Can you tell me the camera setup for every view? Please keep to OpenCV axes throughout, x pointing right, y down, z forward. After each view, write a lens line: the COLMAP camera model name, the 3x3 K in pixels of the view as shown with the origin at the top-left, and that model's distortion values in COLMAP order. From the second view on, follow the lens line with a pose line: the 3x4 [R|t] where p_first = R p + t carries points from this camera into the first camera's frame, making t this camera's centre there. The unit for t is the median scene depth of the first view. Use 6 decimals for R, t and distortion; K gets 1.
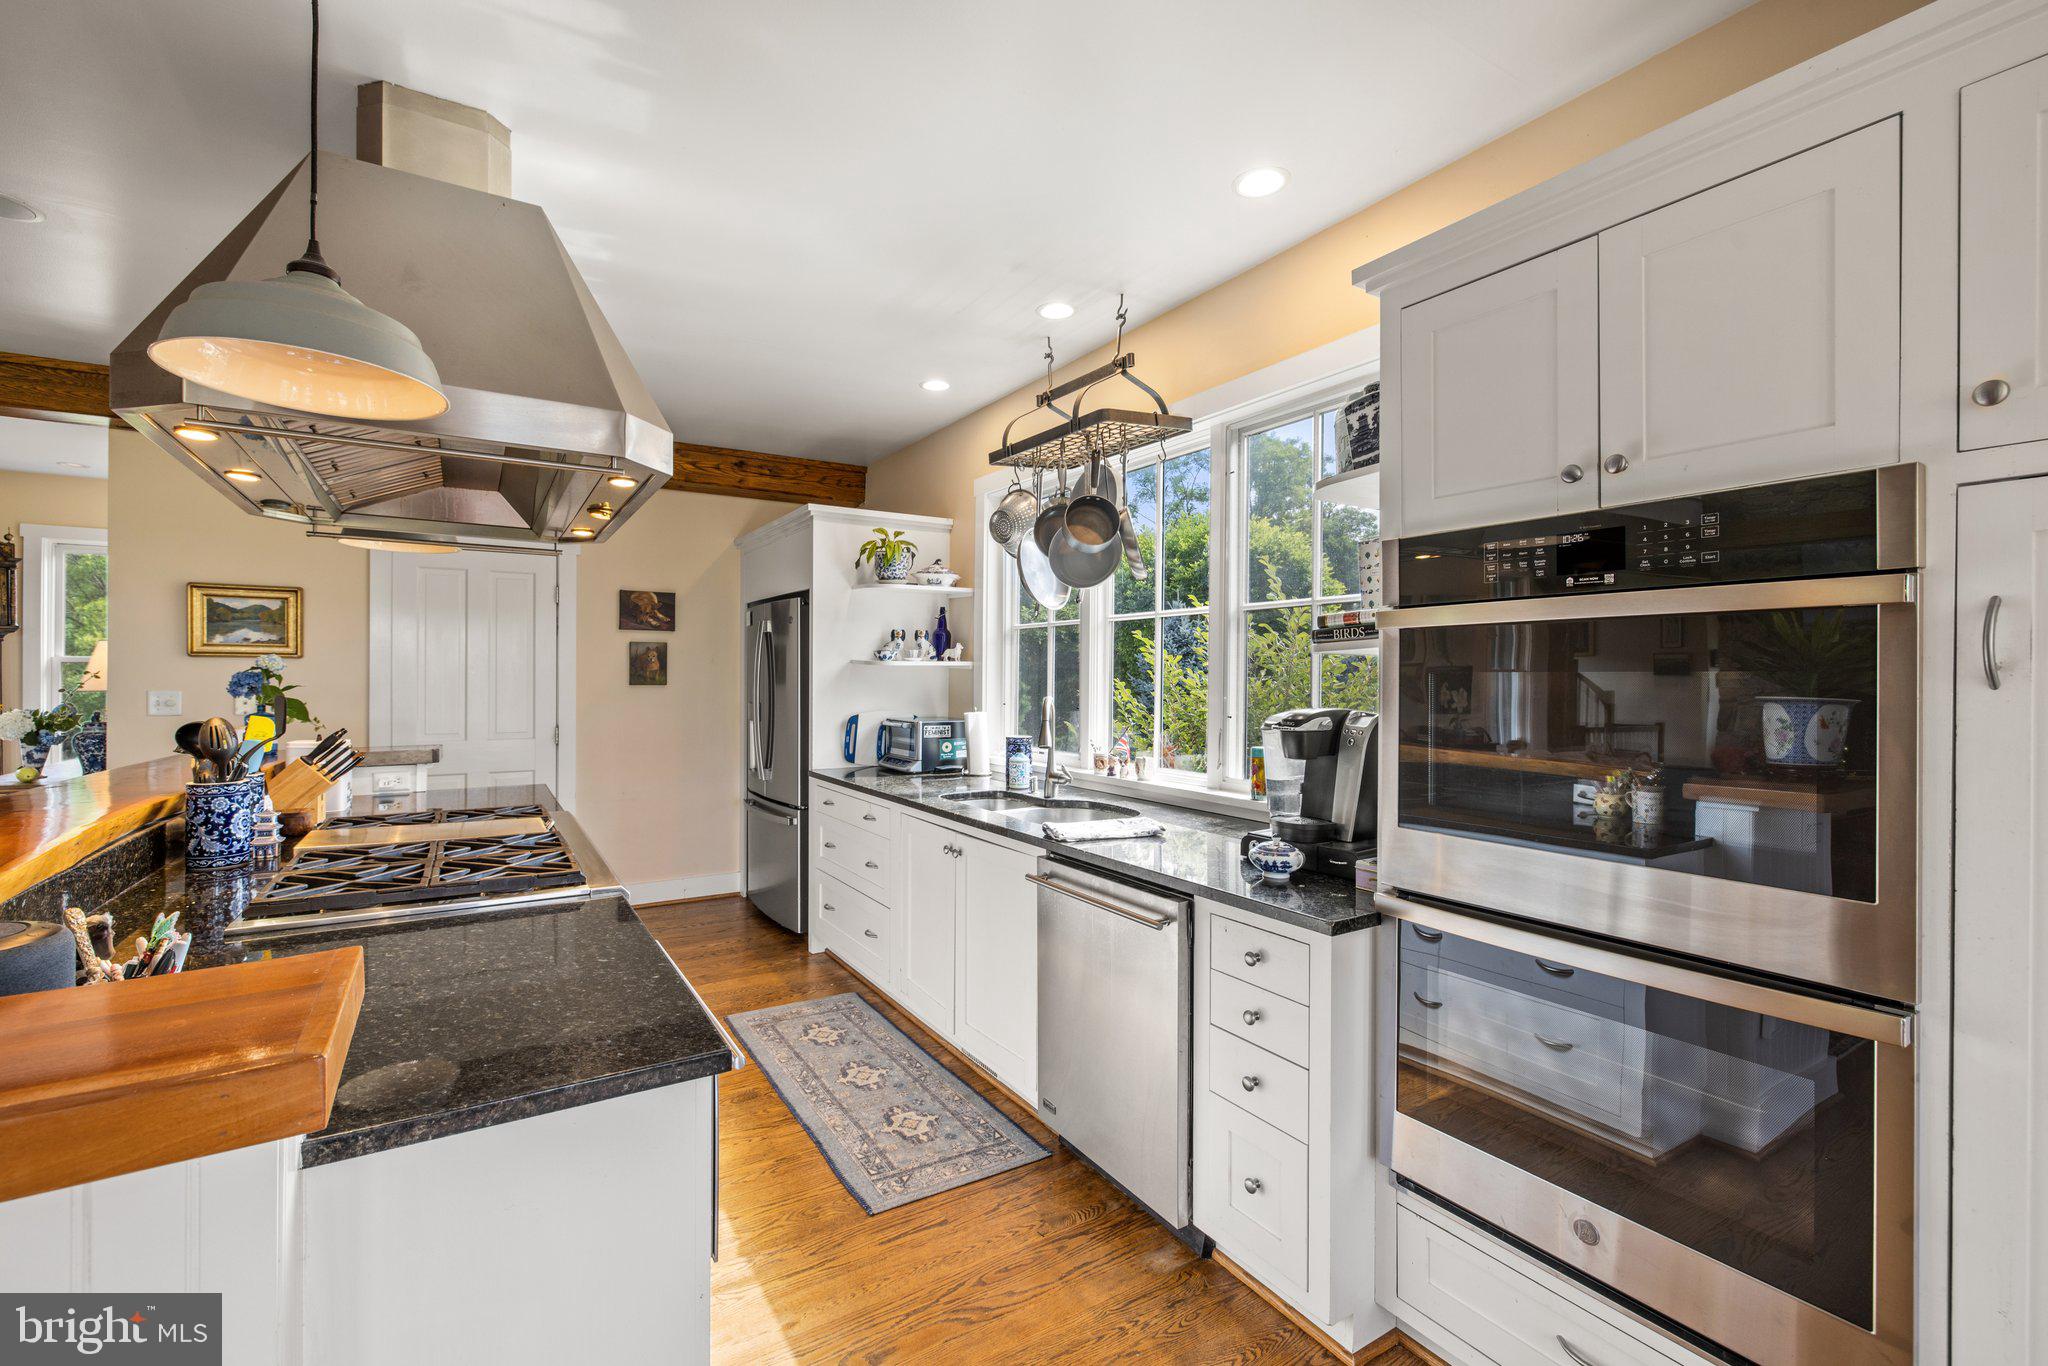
lens RADIAL K [[885.0, 0, 1005.2], [0, 885.0, 677.4], [0, 0, 1]] dist [0.003195, -0.003082]
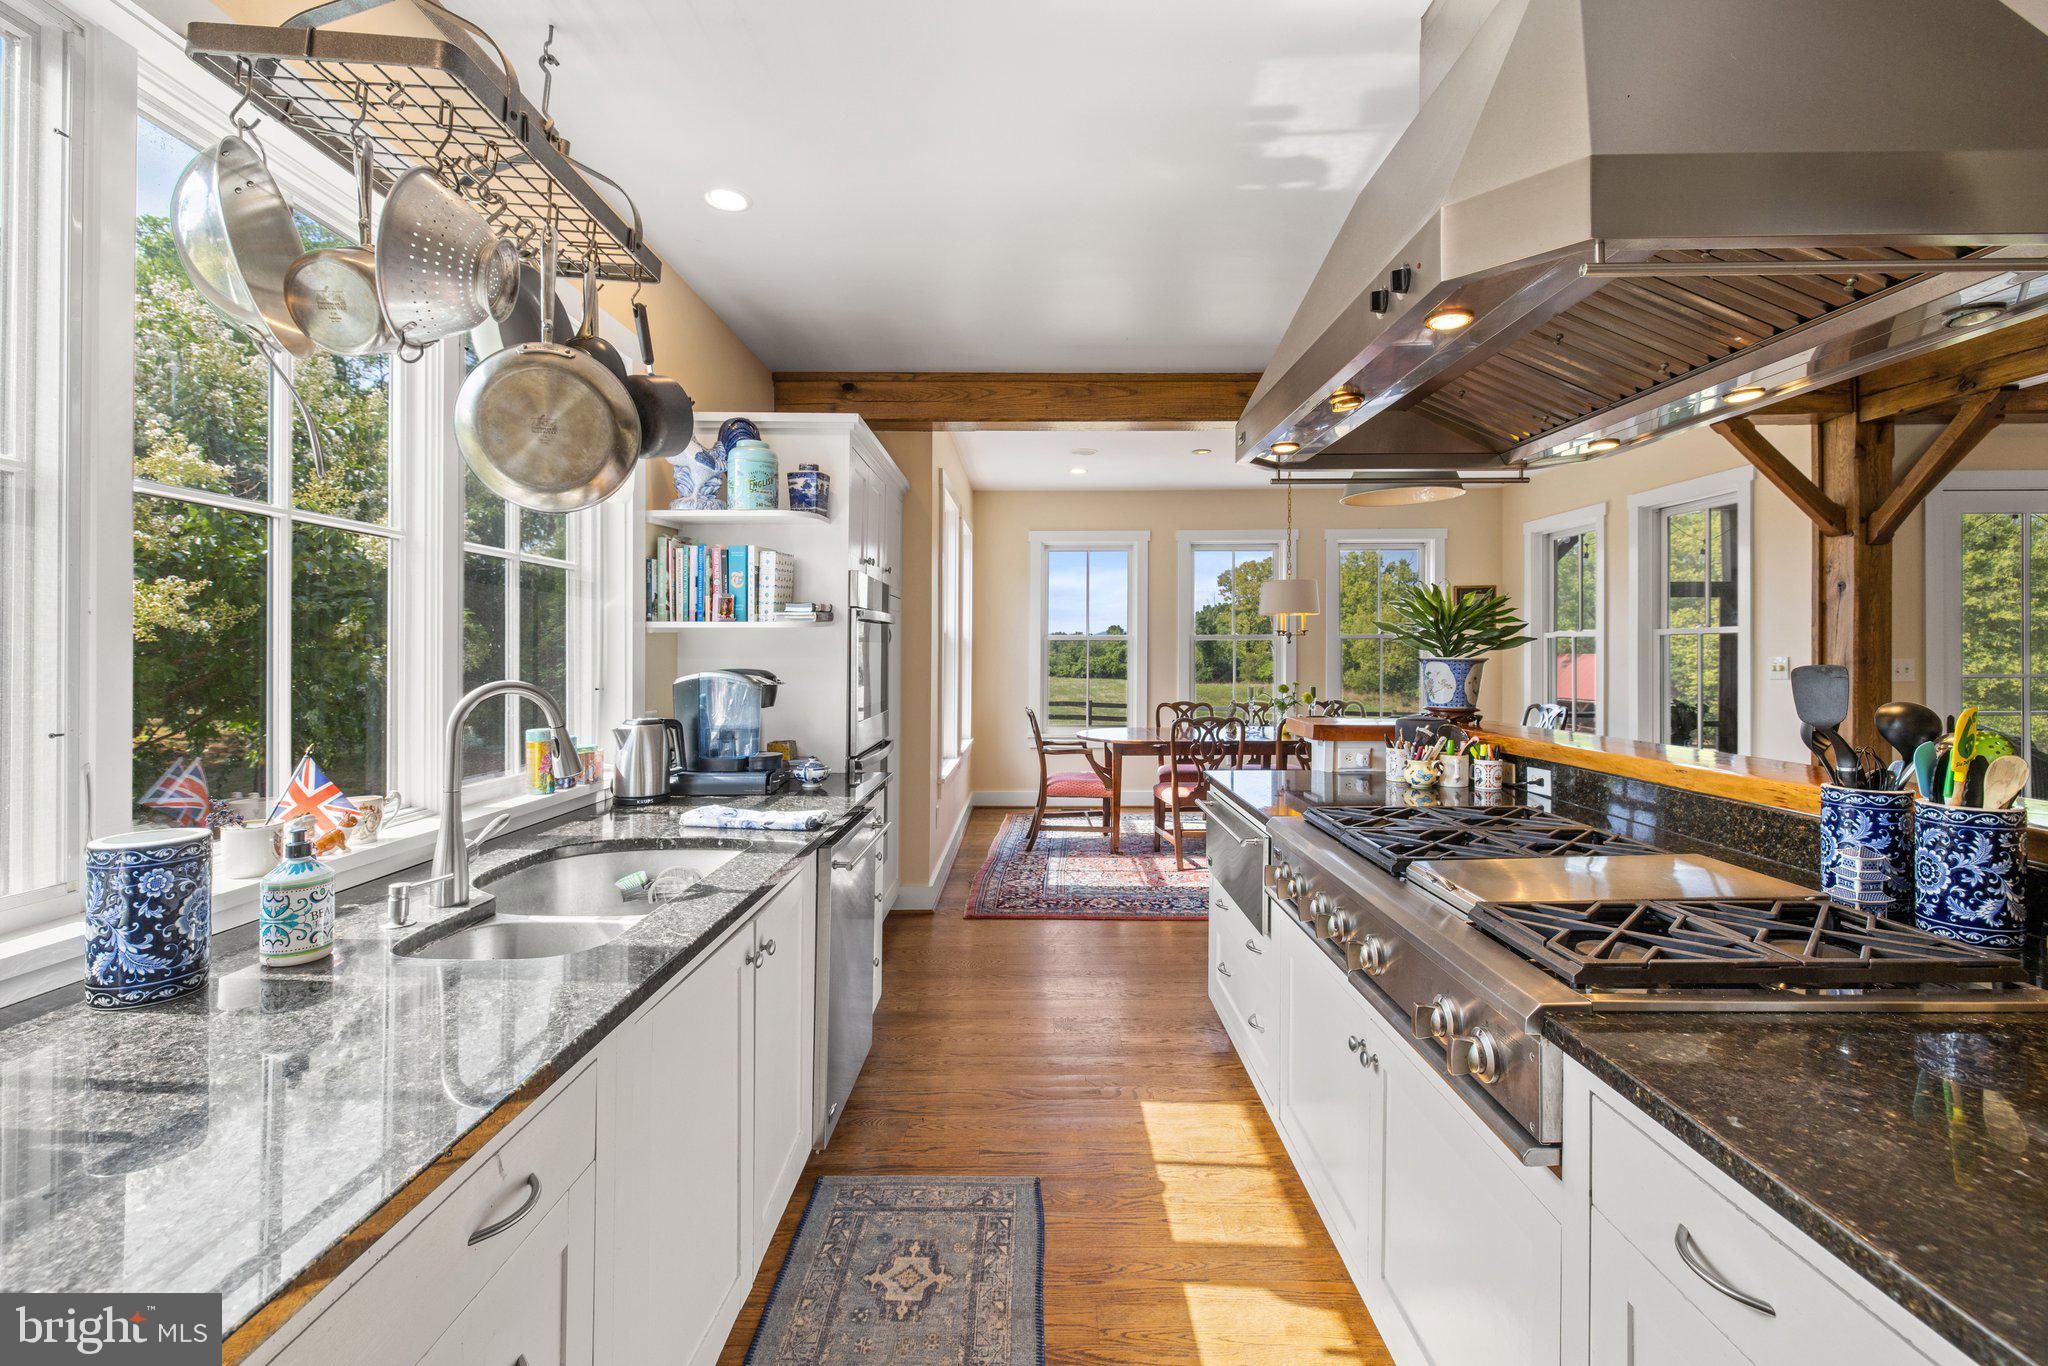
lens RADIAL K [[885.0, 0, 1005.2], [0, 885.0, 677.4], [0, 0, 1]] dist [0.003195, -0.003082]
pose [[-0.841798, -0.013088, 0.539635, -0.591104], [0.003715, 0.999542, 0.030037, 0.000996], [-0.539780, 0.027289, -0.841363, 1.658693]]
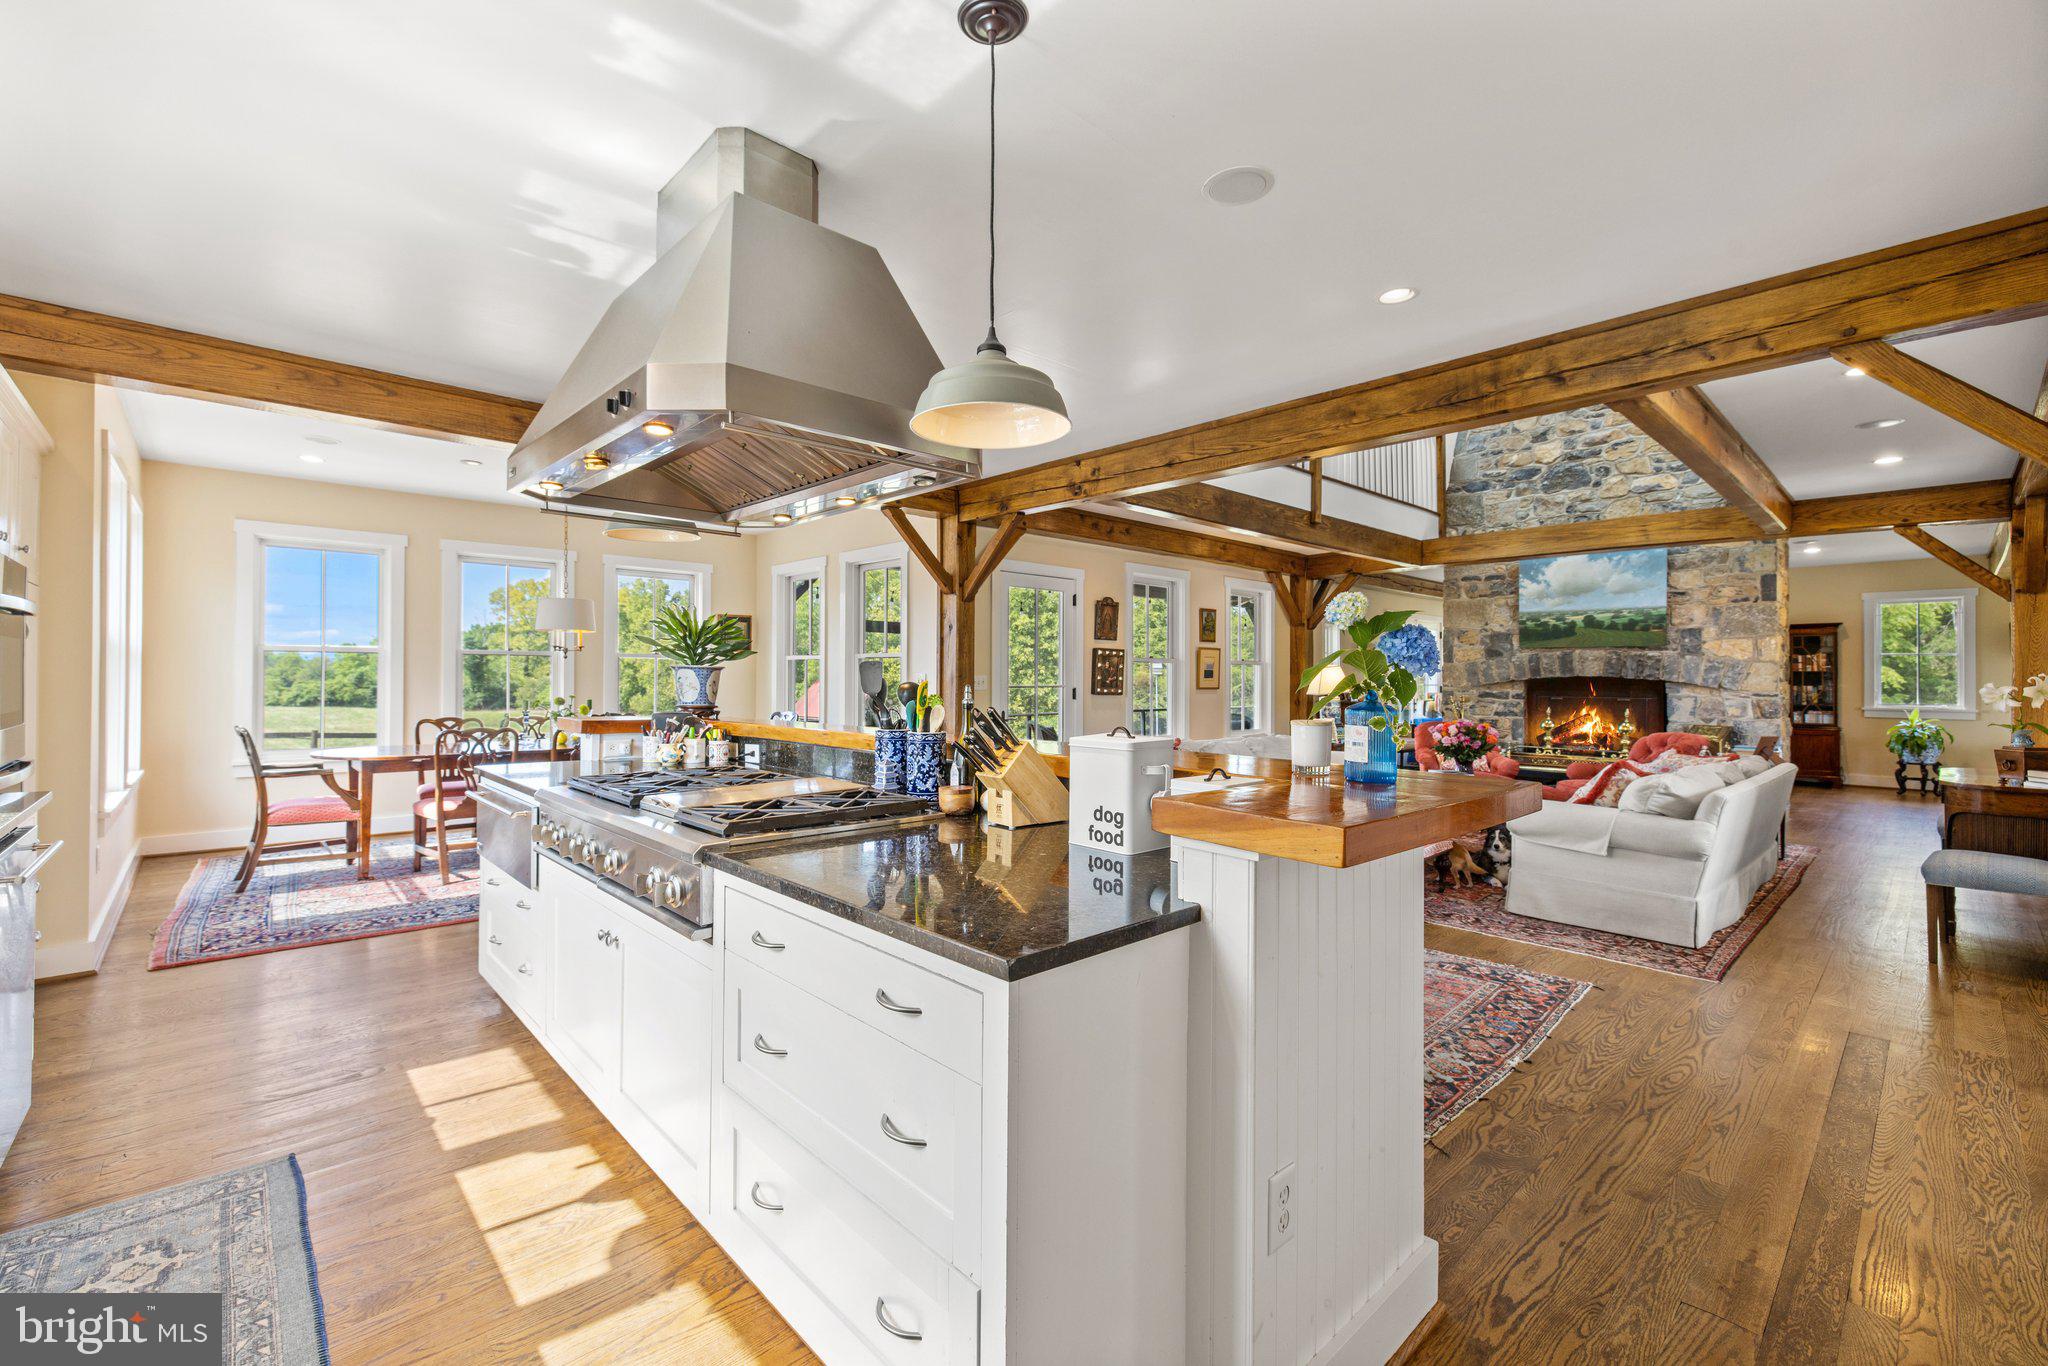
lens RADIAL K [[885.0, 0, 1005.2], [0, 885.0, 677.4], [0, 0, 1]] dist [0.003195, -0.003082]
pose [[-0.981424, -0.005575, -0.191769, -0.692085], [-0.005348, 0.999984, -0.001702, 0.035833], [0.191775, -0.000645, -0.981439, 1.949457]]
